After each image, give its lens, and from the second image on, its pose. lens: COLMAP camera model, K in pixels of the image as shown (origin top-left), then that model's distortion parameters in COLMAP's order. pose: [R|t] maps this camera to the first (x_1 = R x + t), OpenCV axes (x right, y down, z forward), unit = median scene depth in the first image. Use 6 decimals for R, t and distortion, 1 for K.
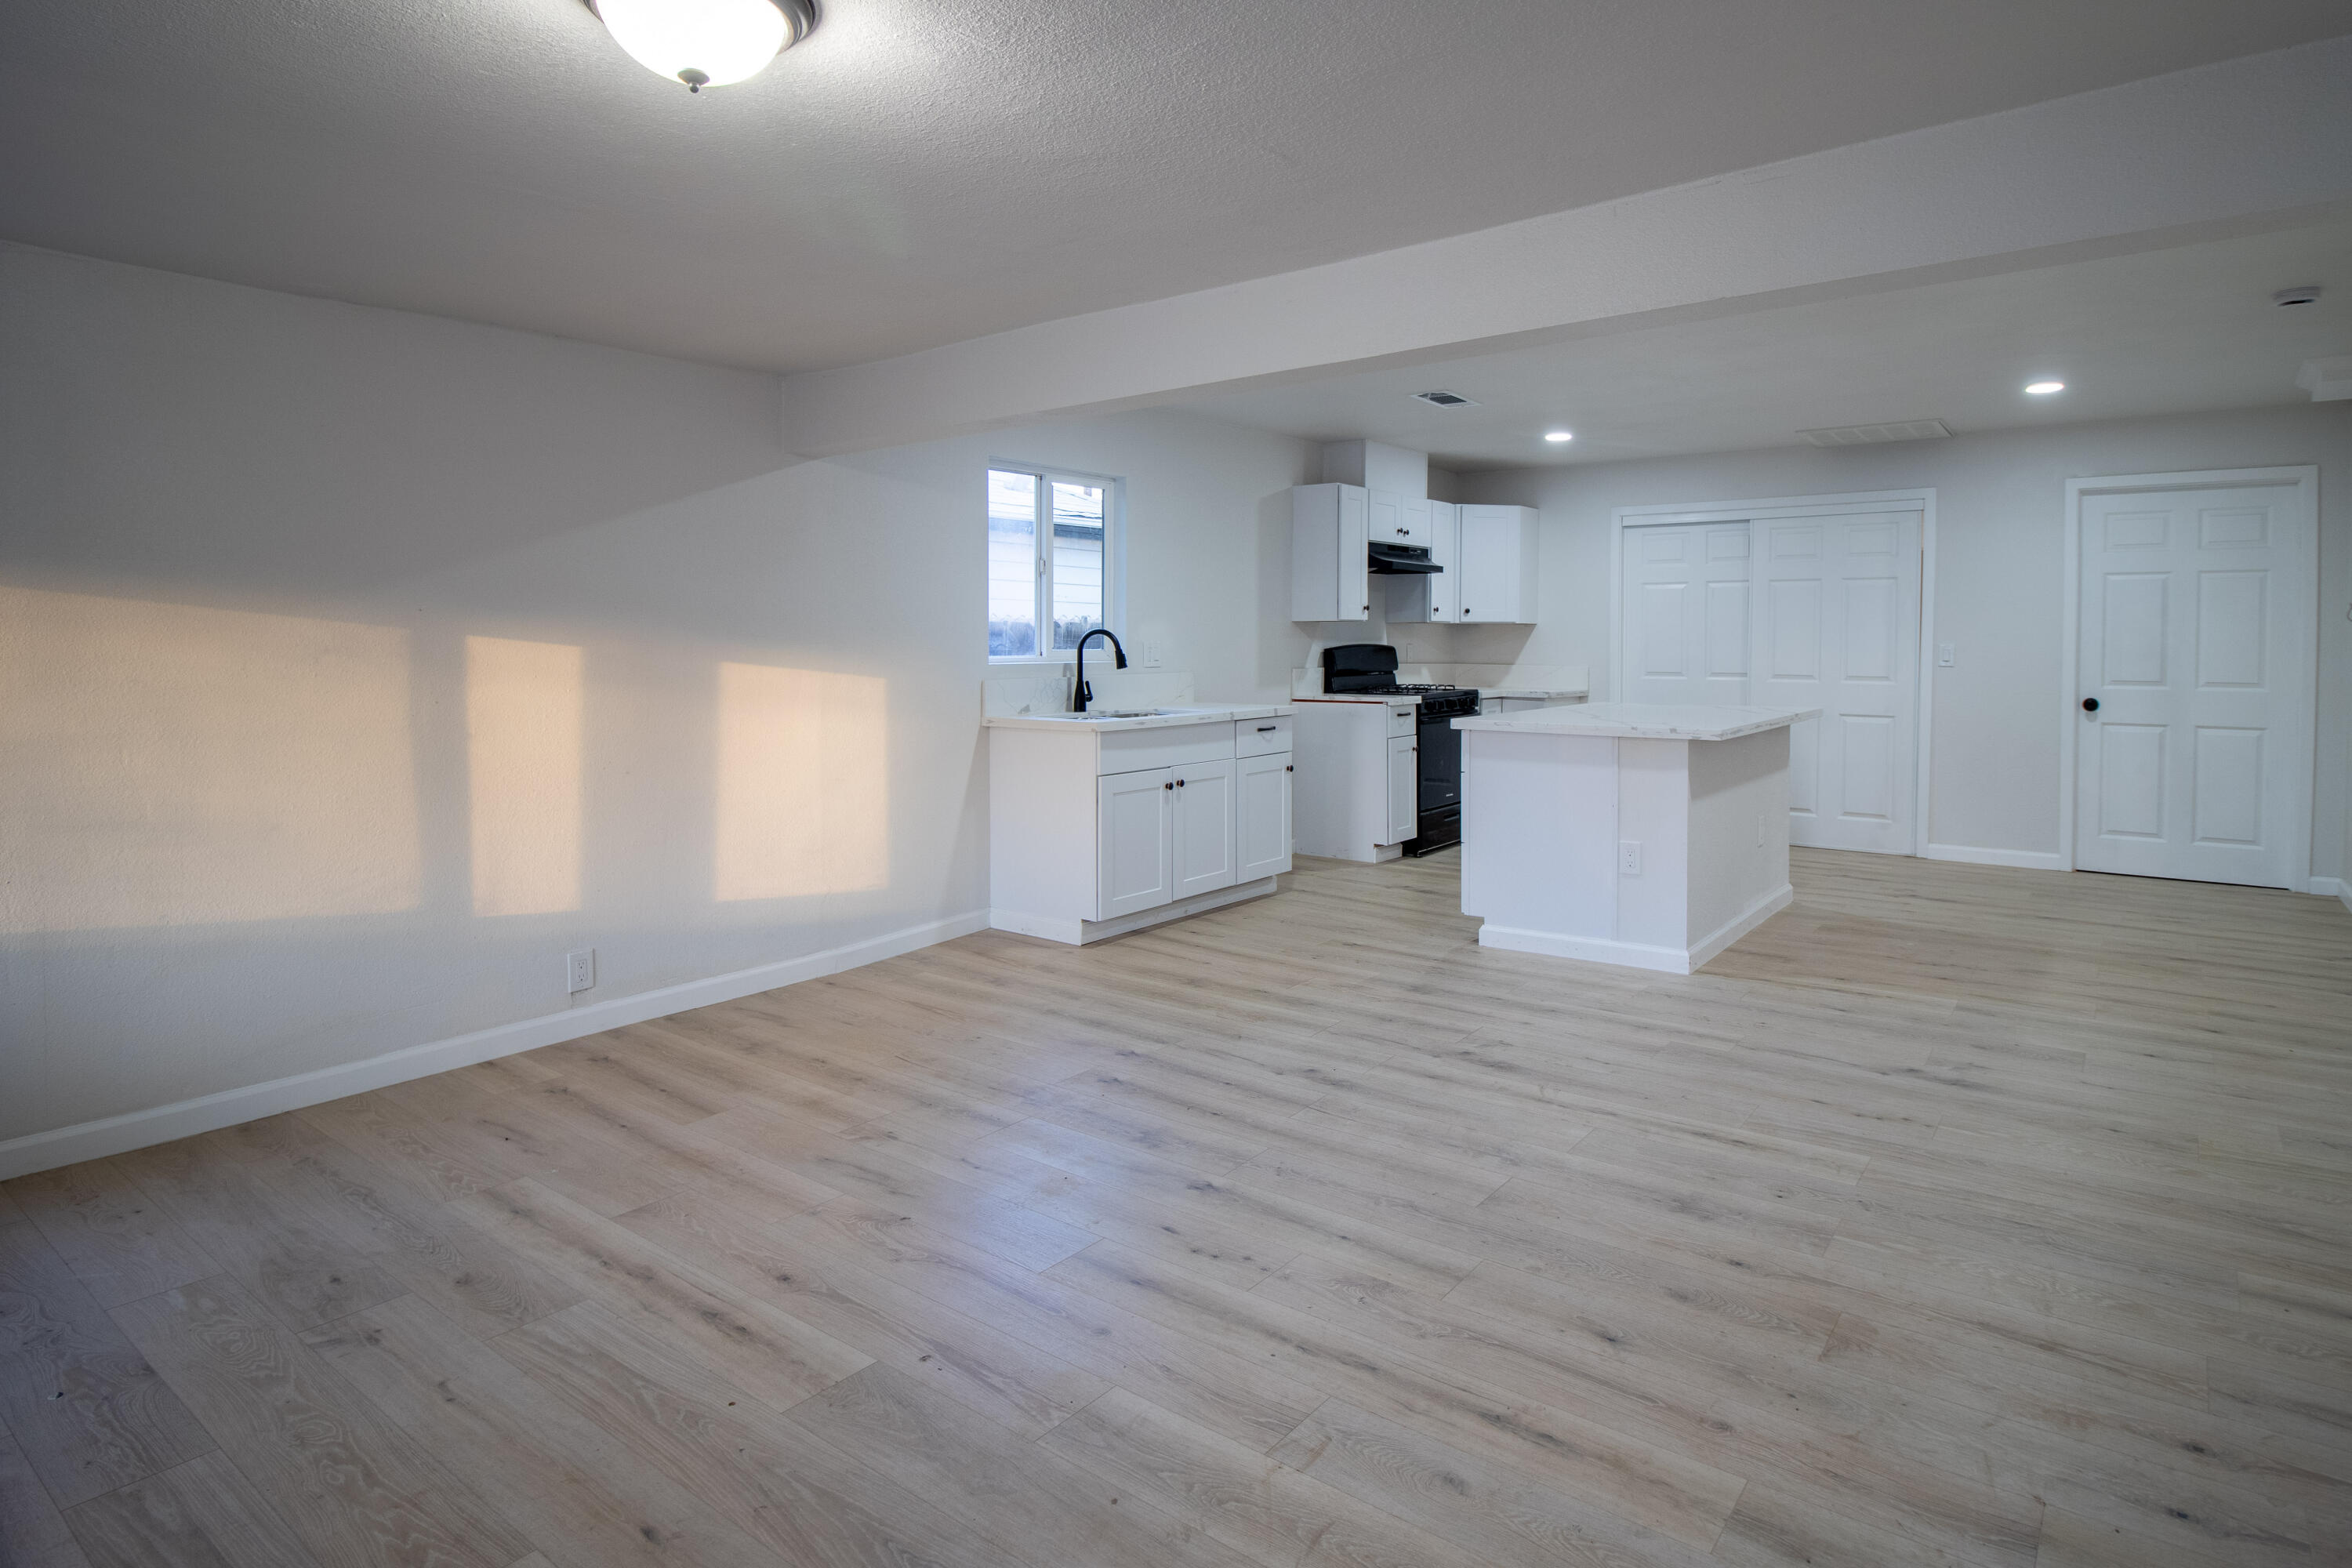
lens RADIAL K [[1255.6, 0, 1193.7], [0, 1255.6, 686.7], [0, 0, 1]] dist [0.000573, -0.005364]
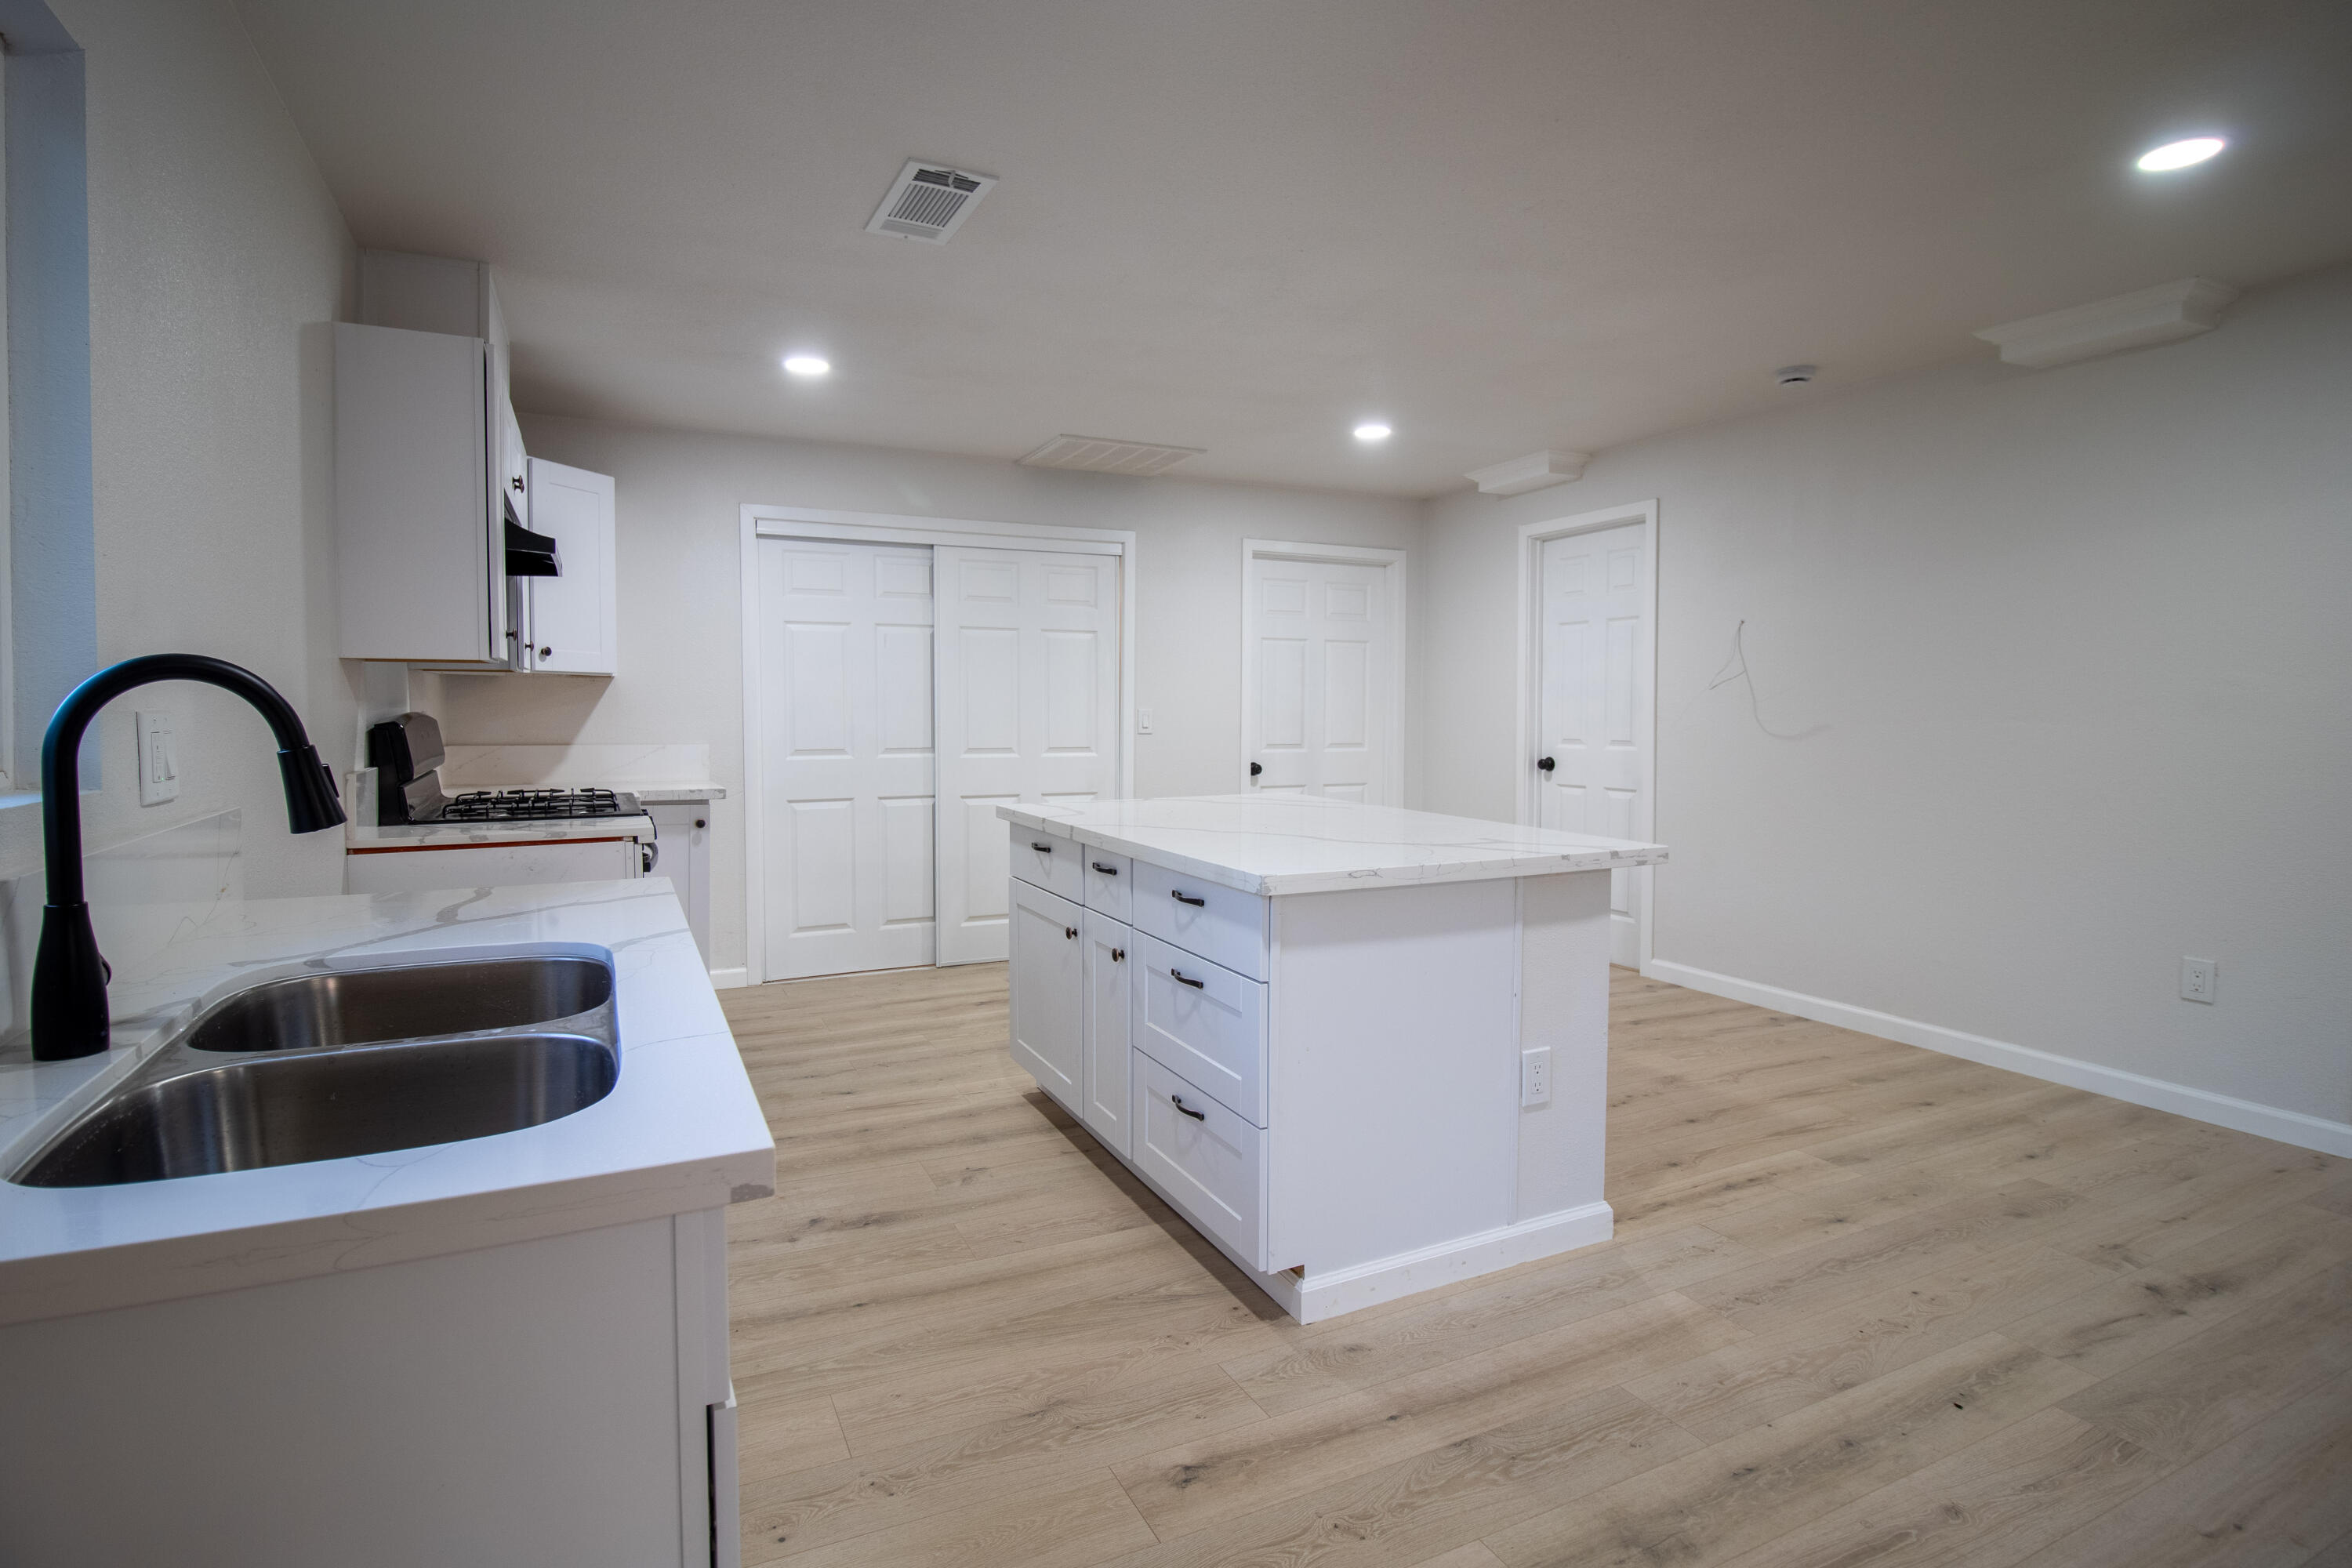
lens RADIAL K [[1174.0, 0, 1148.2], [0, 1174.0, 772.0], [0, 0, 1]] dist [-0.003264, -0.009575]
pose [[0.457515, -0.051153, 0.887730, -0.175980], [0.032043, 0.998644, 0.041030, -0.028136], [-0.888625, 0.009673, 0.458533, 0.743810]]
